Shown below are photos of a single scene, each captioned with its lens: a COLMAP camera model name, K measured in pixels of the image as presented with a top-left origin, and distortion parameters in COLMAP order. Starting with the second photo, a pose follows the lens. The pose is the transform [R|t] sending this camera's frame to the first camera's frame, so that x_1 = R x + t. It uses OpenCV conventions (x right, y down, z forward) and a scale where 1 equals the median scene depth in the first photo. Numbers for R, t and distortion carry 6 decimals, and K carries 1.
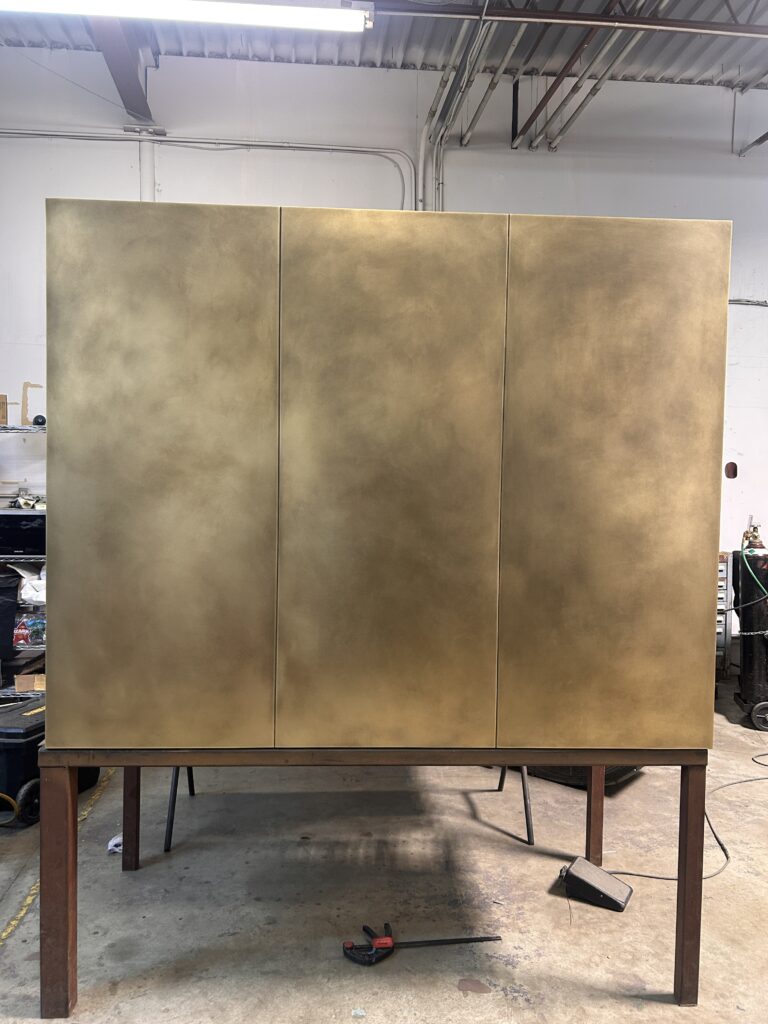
lens RADIAL K [[779.9, 0, 382.1], [0, 779.9, 523.0], [0, 0, 1]] dist [0.019394, -0.004307]
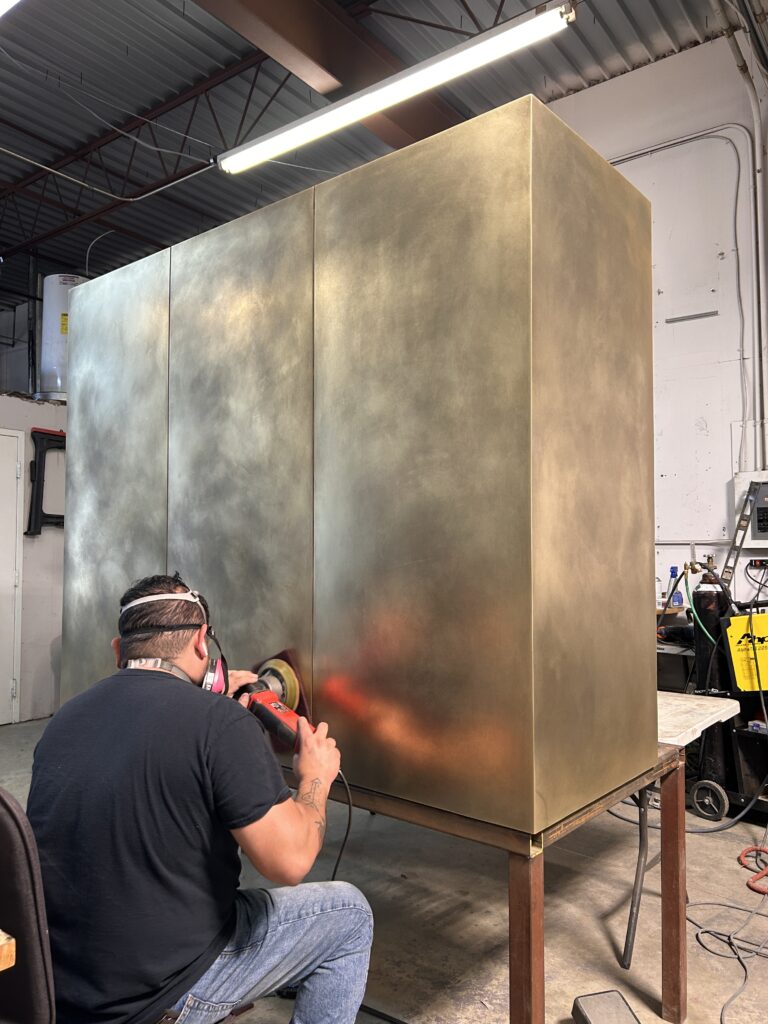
lens RADIAL K [[776.8, 0, 380.7], [0, 776.8, 520.3], [0, 0, 1]] dist [0.038288, -0.038169]
pose [[0.728863, -0.037794, -0.683616, 0.602881], [-0.019754, 0.996899, -0.076176, 0.050779], [0.684375, 0.069026, 0.725856, 0.293463]]
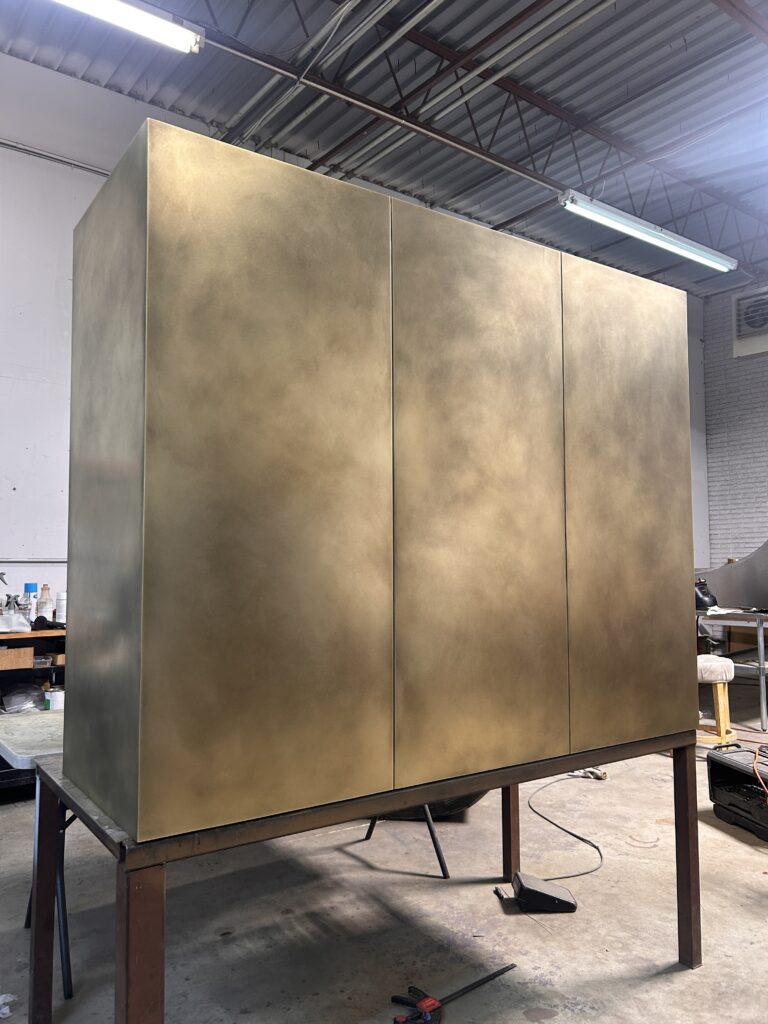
lens RADIAL K [[776.8, 0, 380.7], [0, 776.8, 520.3], [0, 0, 1]] dist [0.038288, -0.038169]
pose [[0.850757, 0.010084, 0.525463, -0.446873], [0.042956, 0.995136, -0.088647, 0.047489], [-0.523801, 0.097989, 0.846186, 0.176013]]
